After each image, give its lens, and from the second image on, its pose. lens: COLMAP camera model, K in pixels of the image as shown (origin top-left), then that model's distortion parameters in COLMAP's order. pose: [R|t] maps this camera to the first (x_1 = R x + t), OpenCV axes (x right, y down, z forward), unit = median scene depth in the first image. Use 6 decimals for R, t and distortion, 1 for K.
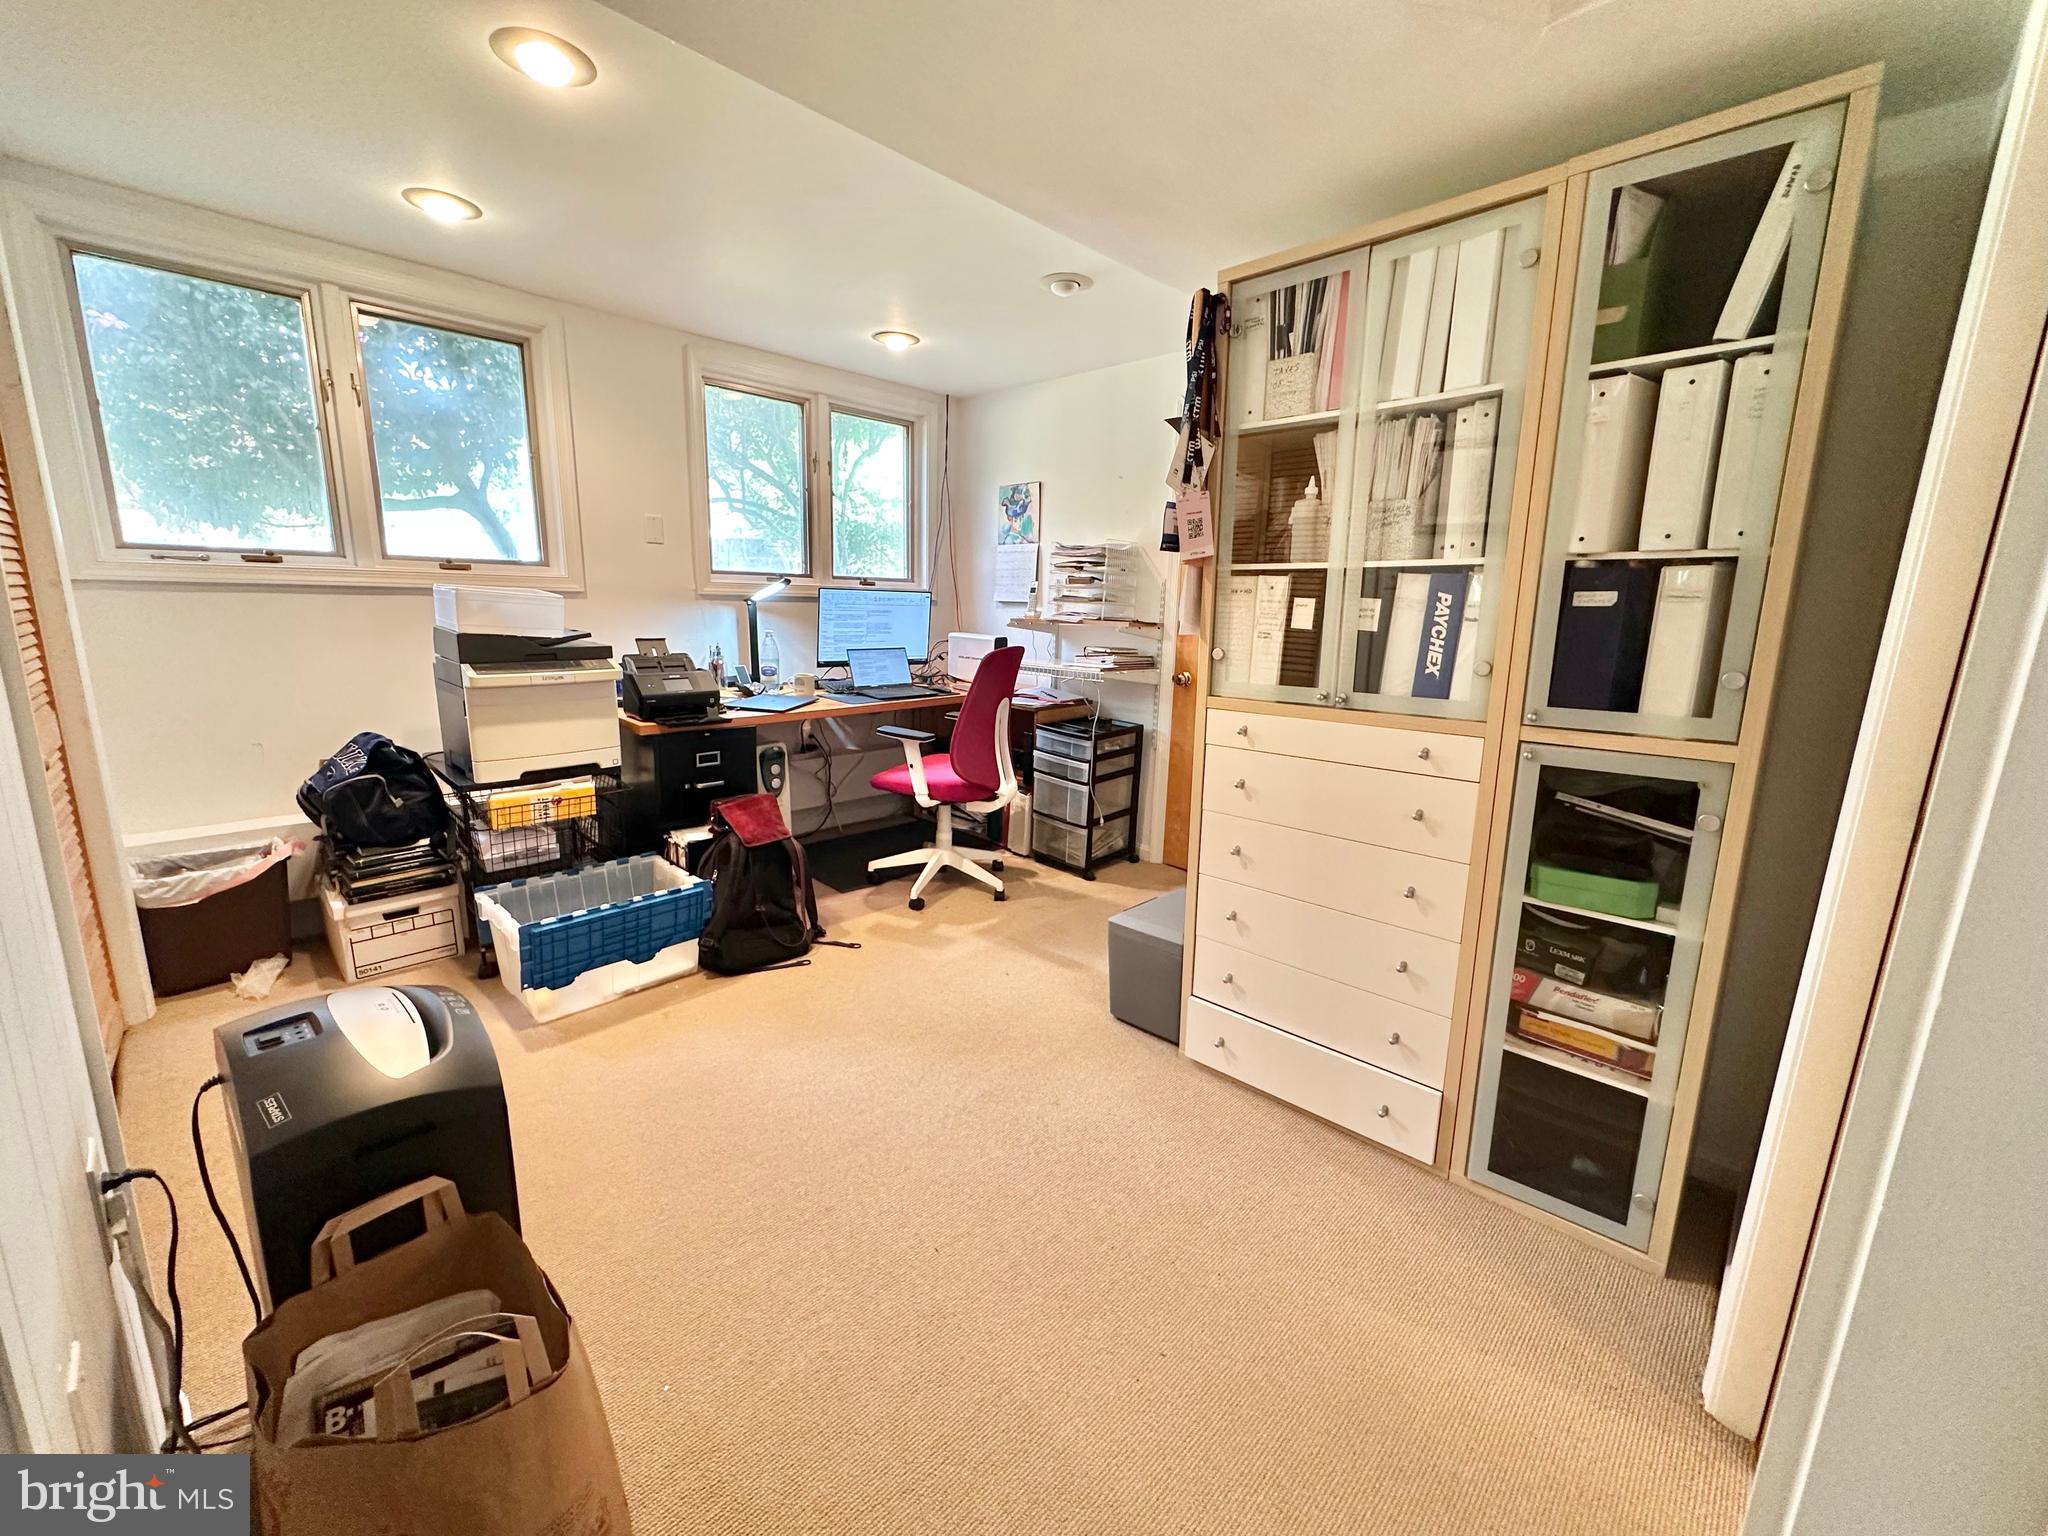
lens RADIAL K [[818.9, 0, 1028.0], [0, 818.9, 763.0], [0, 0, 1]] dist [-0.004988, 0.001442]
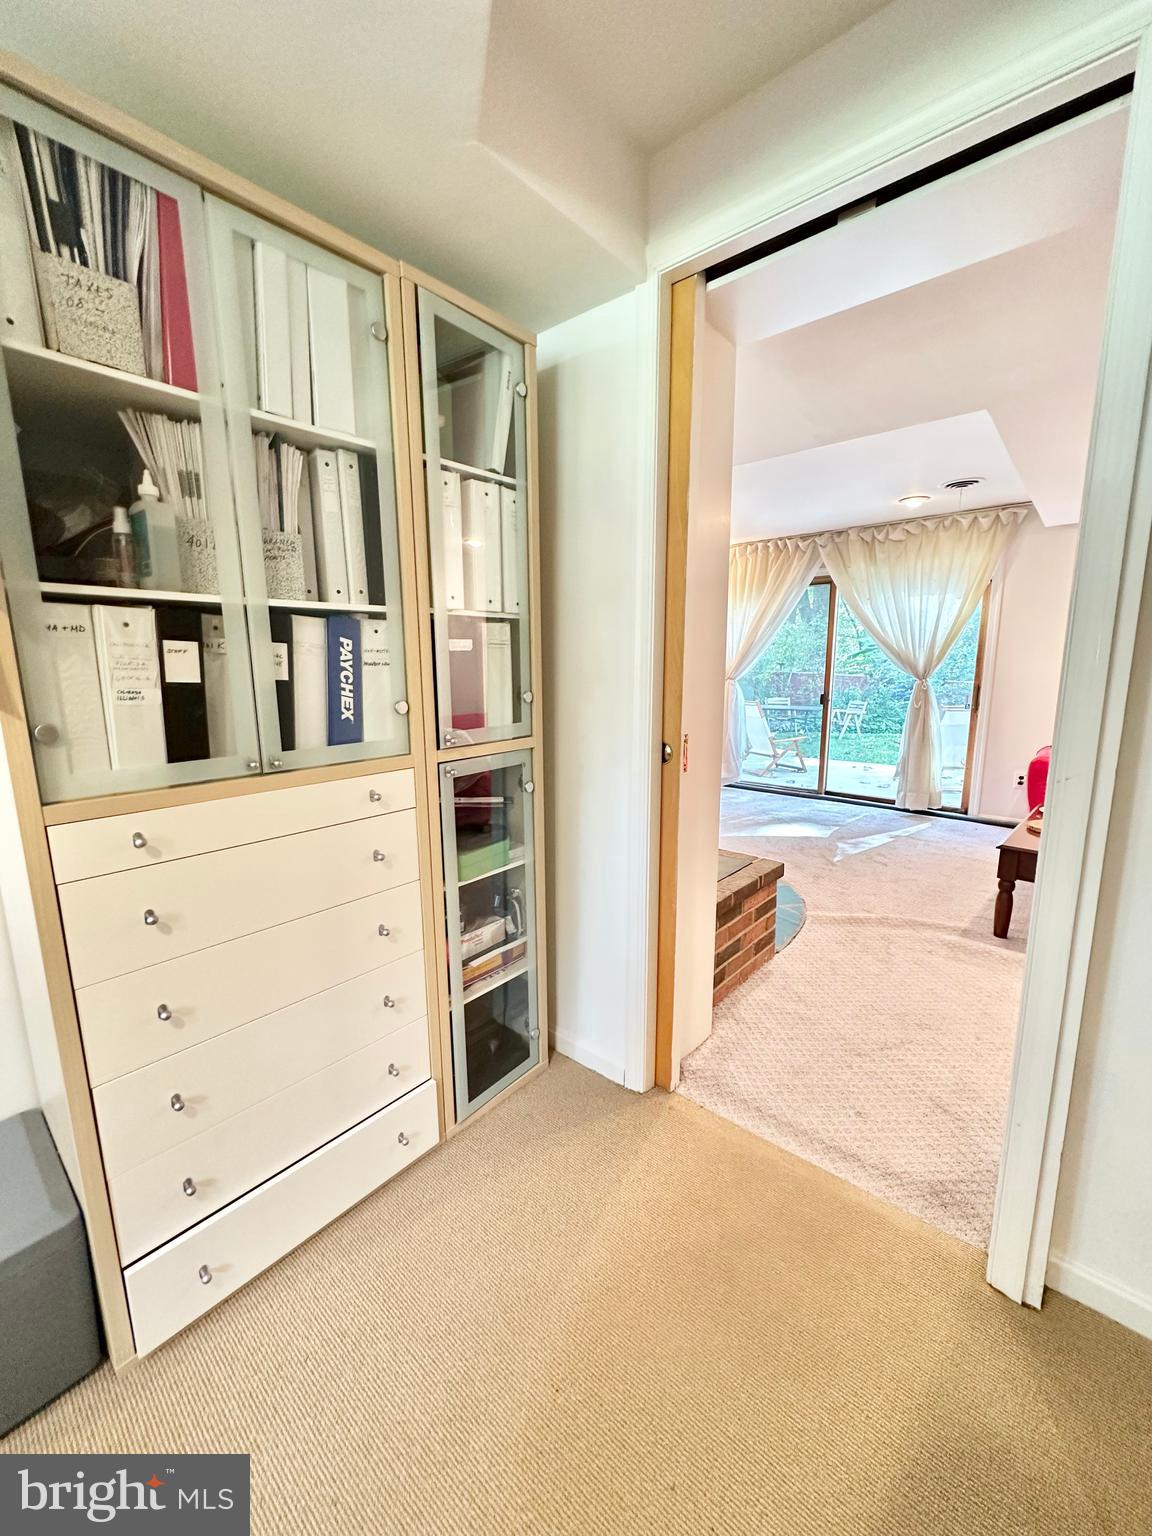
lens RADIAL K [[614.2, 0, 576.7], [0, 614.2, 769.8], [0, 0, 1]] dist [-0.004988, 0.001442]
pose [[-0.061897, -0.189582, 0.979912, -0.270441], [0.192977, 0.960995, 0.198111, -0.144361], [-0.979249, 0.201363, -0.022898, 0.758239]]
